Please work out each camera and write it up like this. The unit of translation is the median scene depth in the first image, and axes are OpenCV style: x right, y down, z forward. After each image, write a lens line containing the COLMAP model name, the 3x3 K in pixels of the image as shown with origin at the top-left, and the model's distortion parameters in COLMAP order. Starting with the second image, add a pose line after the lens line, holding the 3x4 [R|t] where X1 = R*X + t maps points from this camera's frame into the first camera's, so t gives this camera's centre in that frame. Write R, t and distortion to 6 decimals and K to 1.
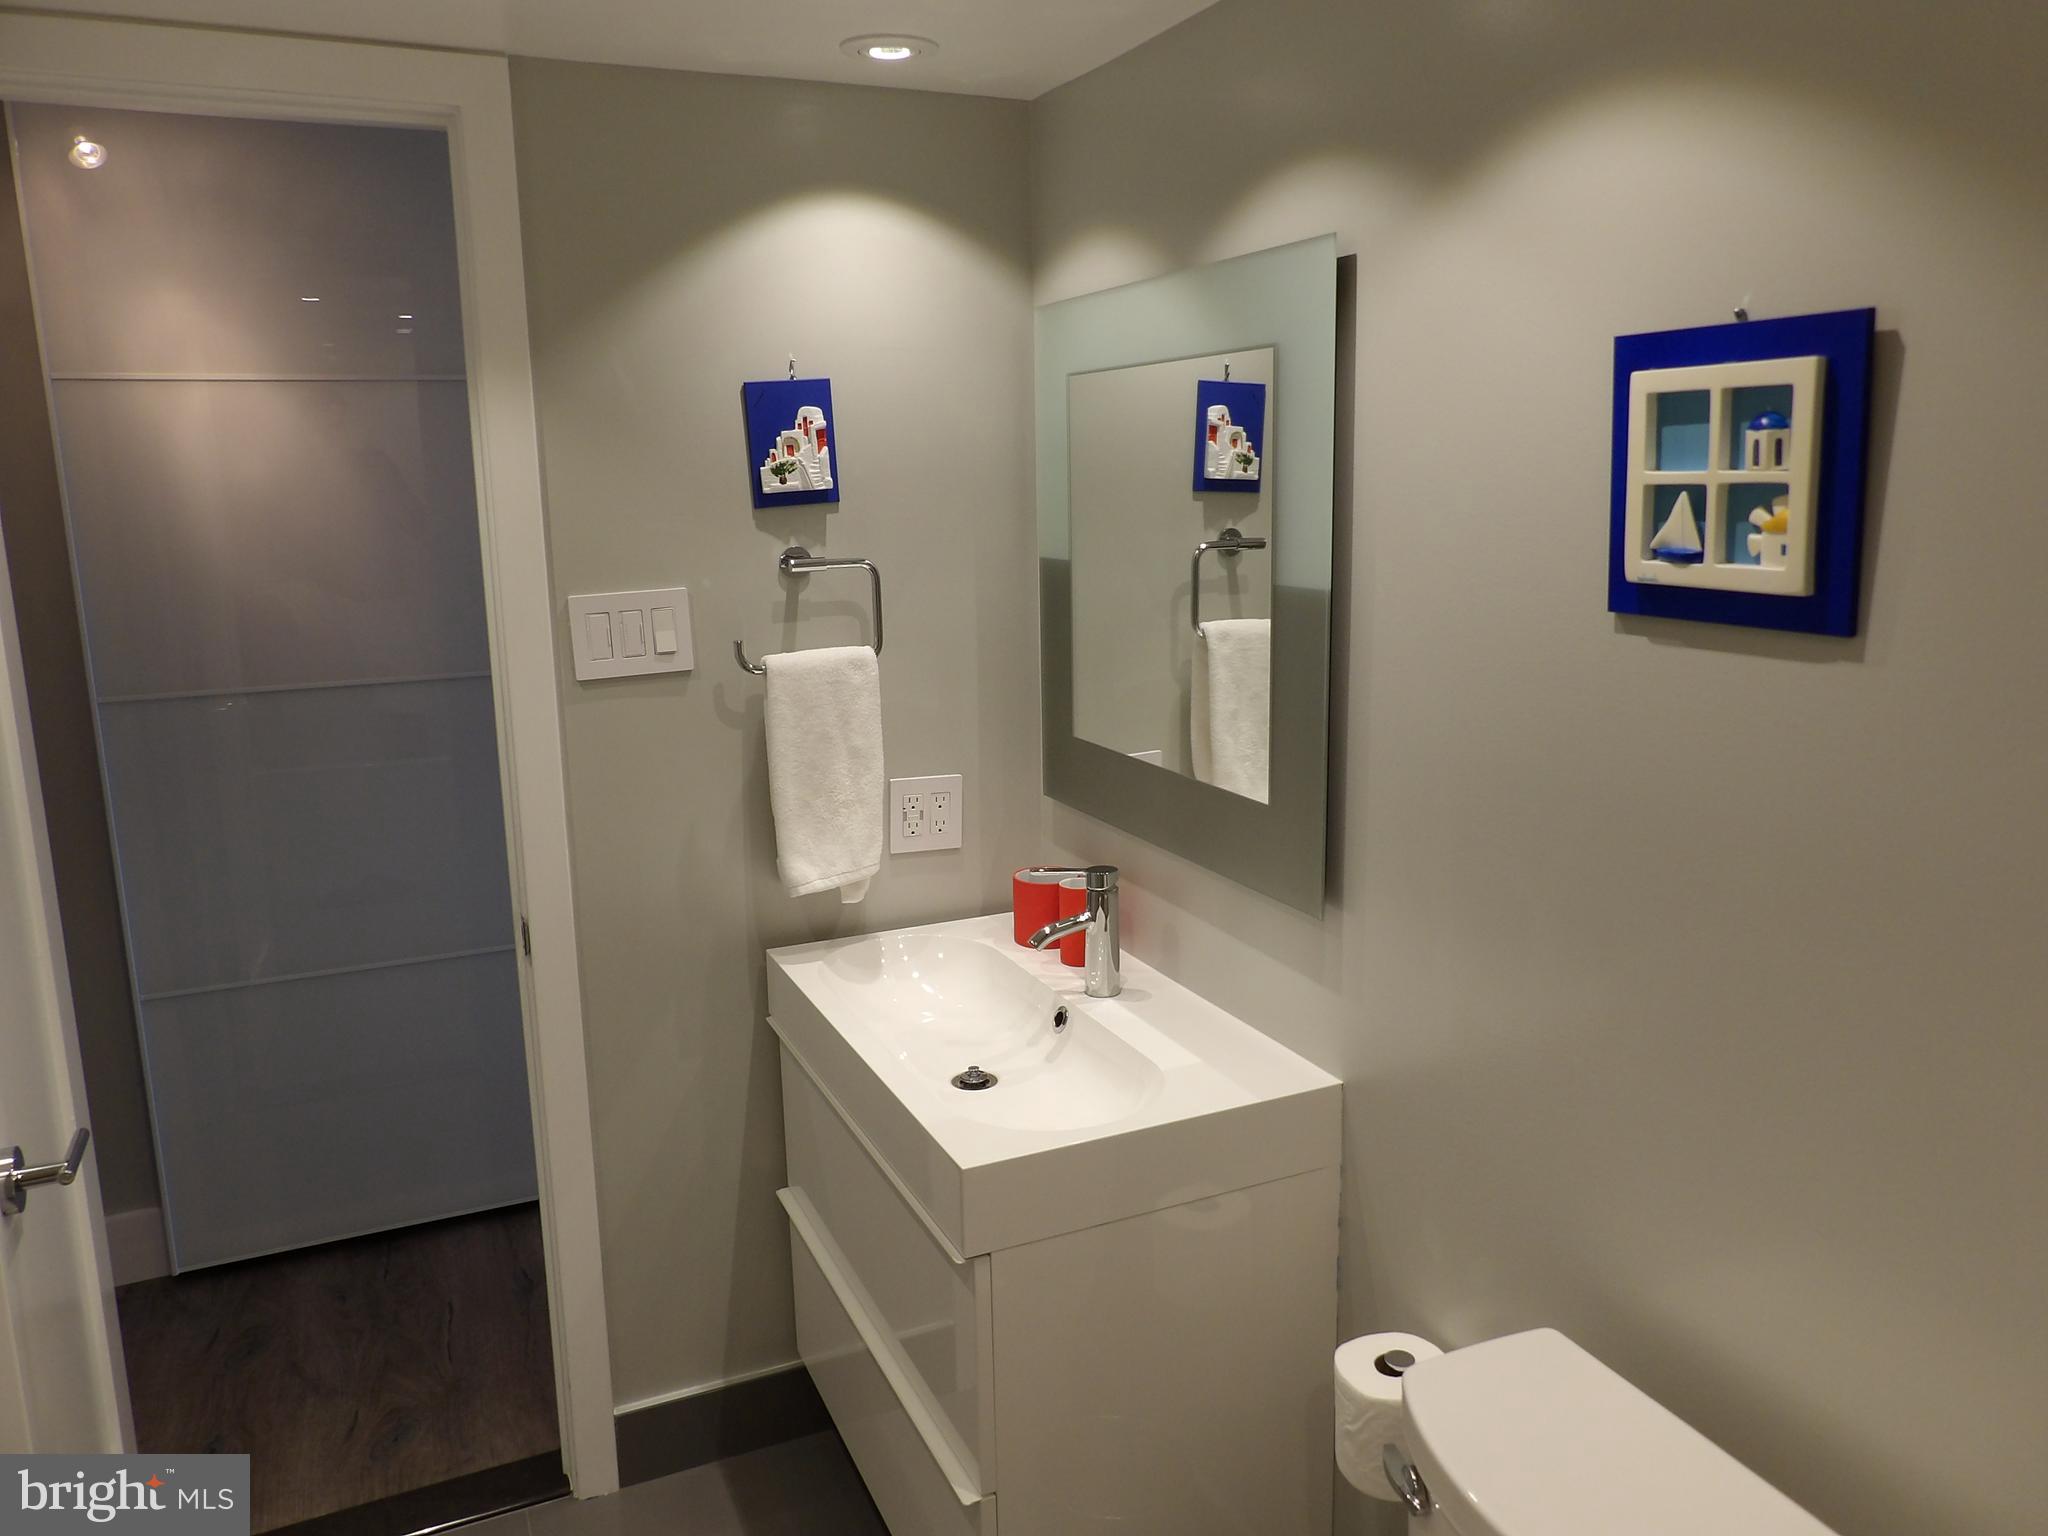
lens RADIAL K [[1462.8, 0, 1022.5], [0, 1462.8, 748.5], [0, 0, 1]] dist [-0.037303, 0.044680]
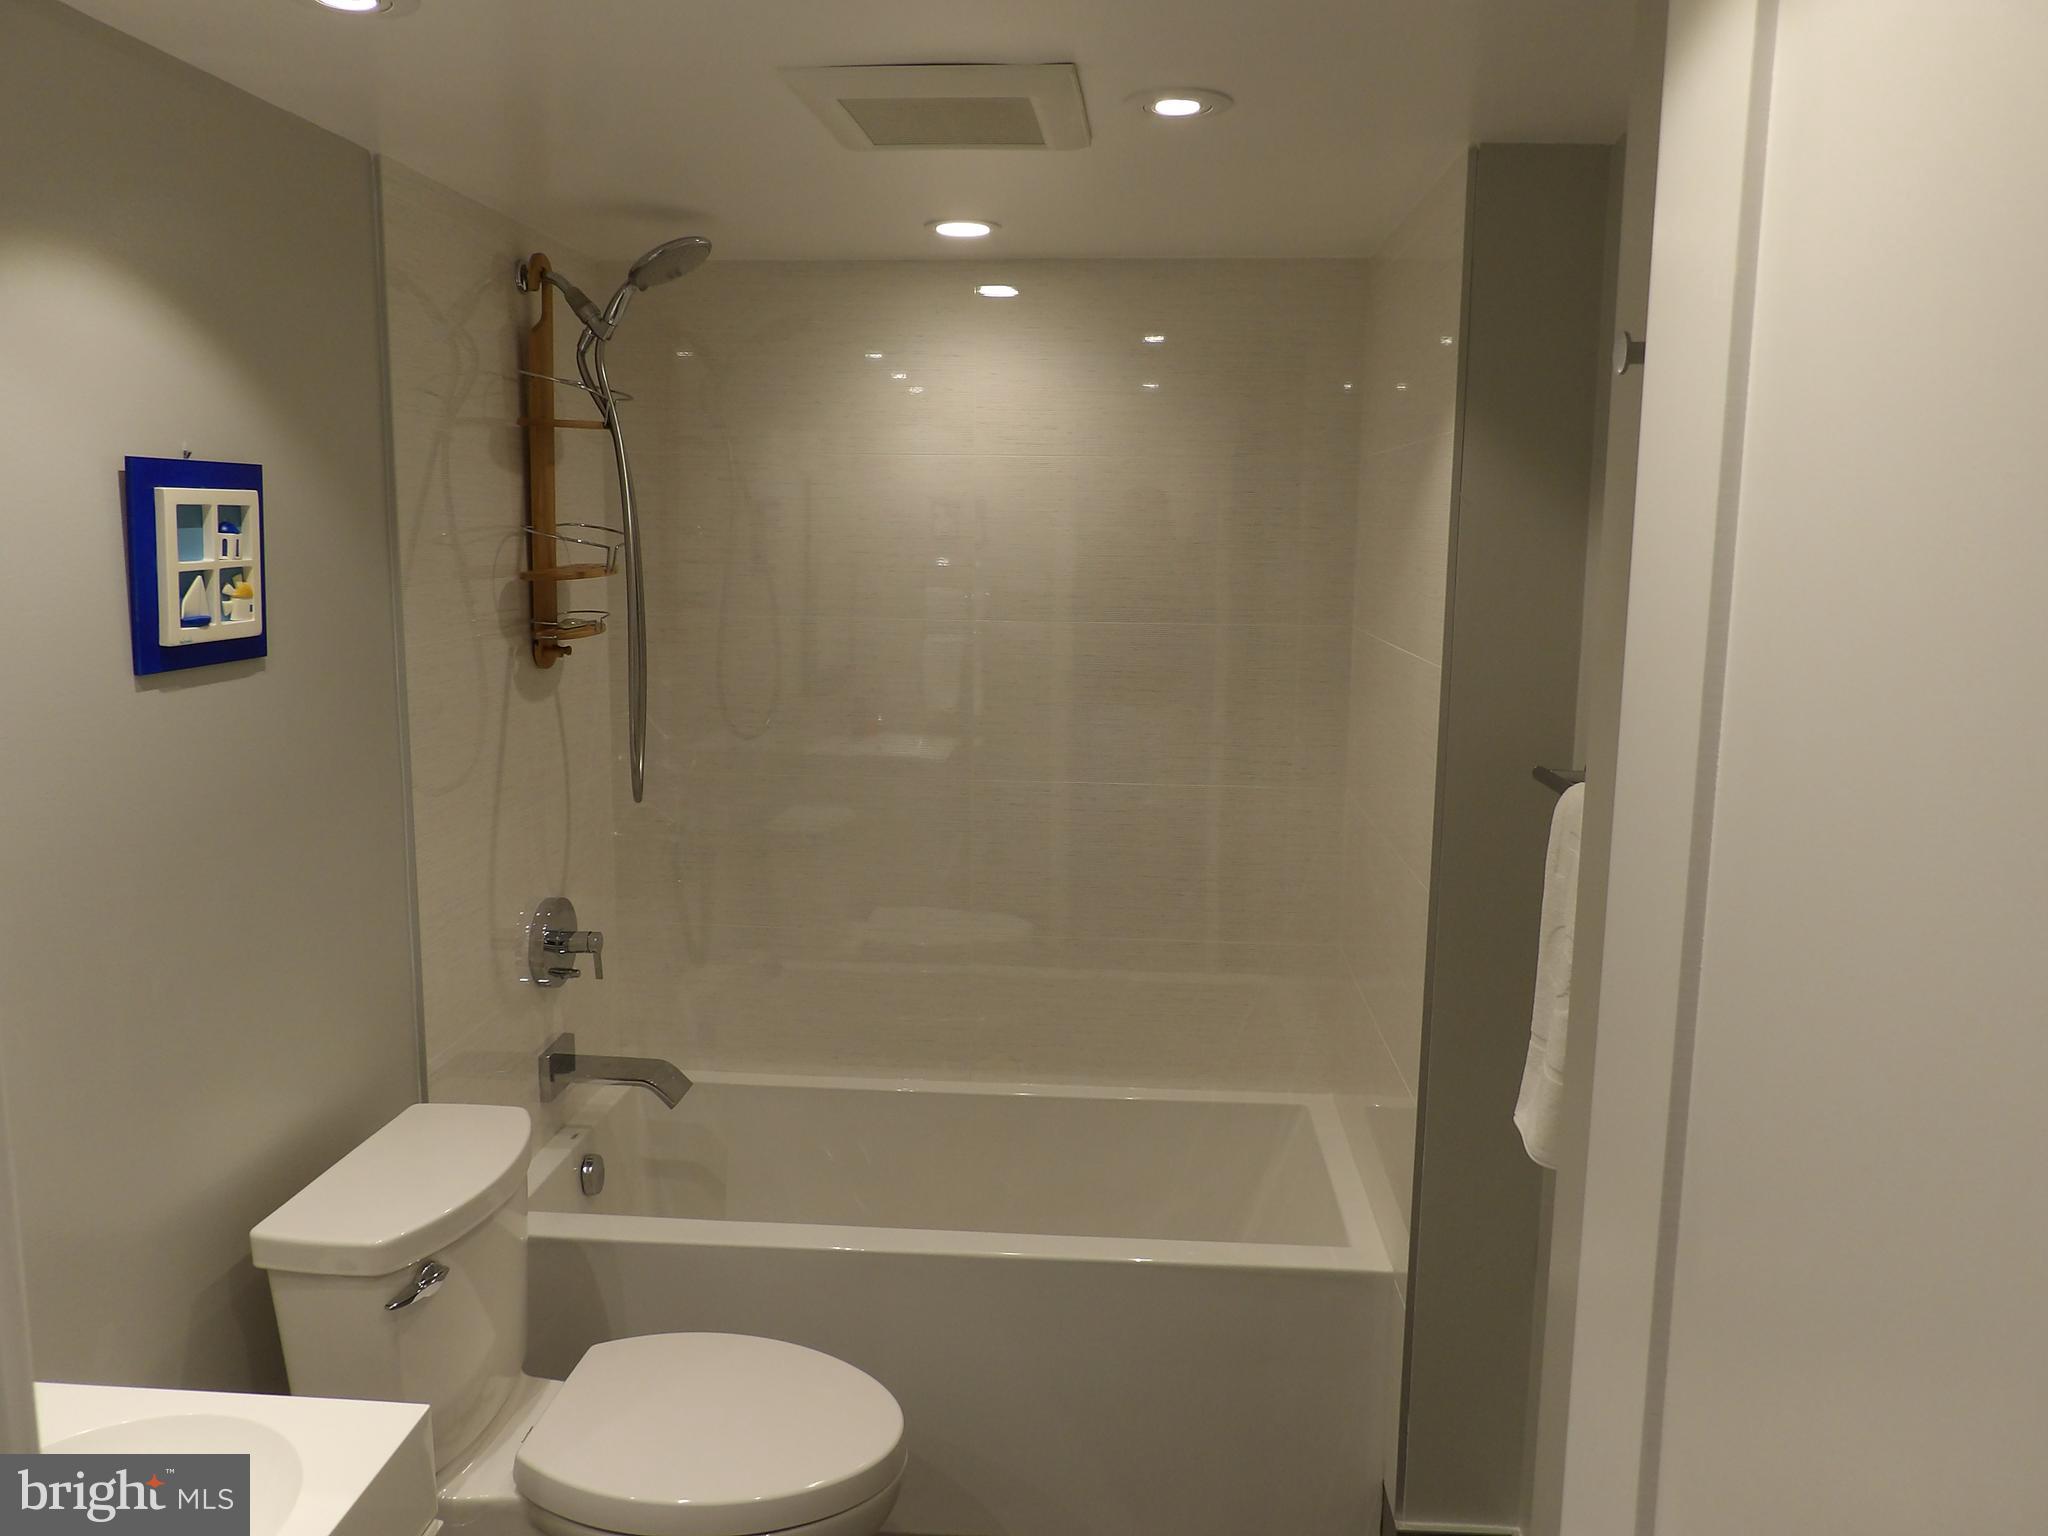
lens RADIAL K [[1462.8, 0, 1022.5], [0, 1462.8, 748.5], [0, 0, 1]] dist [-0.037303, 0.044680]
pose [[-0.879394, -0.055535, 0.472845, -0.928095], [0.103513, 0.947112, 0.303749, -0.366151], [-0.464706, 0.316061, -0.827136, 1.865863]]
